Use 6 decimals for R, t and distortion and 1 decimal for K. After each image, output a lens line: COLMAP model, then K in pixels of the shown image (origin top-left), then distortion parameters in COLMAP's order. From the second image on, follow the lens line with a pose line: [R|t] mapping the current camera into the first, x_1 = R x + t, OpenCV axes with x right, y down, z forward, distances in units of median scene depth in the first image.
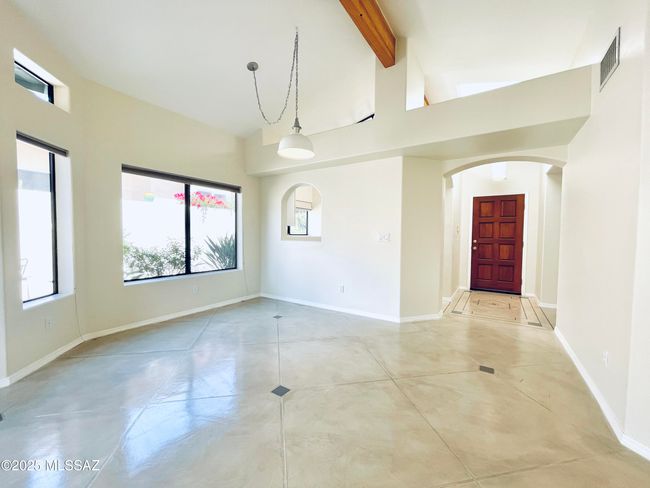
lens RADIAL K [[246.2, 0, 325.0], [0, 246.2, 244.0], [0, 0, 1]] dist [-0.002266, -0.000348]
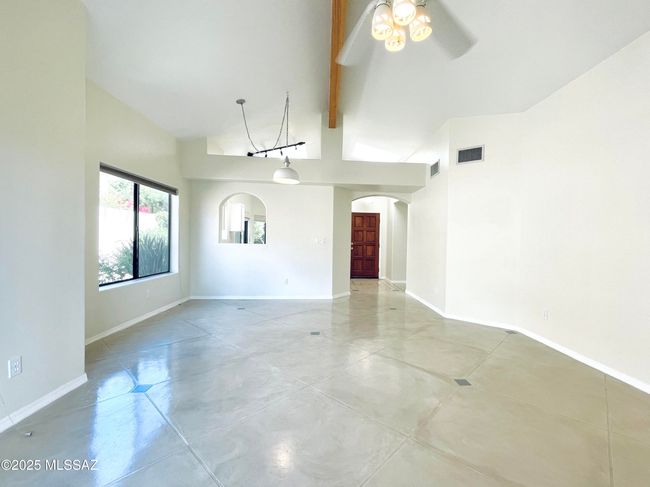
lens RADIAL K [[260.9, 0, 325.0], [0, 260.9, 243.5], [0, 0, 1]] dist [0.000313, -0.000037]
pose [[0.832742, -0.001384, 0.553660, -0.424495], [0.008808, 0.999903, -0.010749, 0.003940], [-0.553592, 0.013828, 0.832673, -0.196989]]
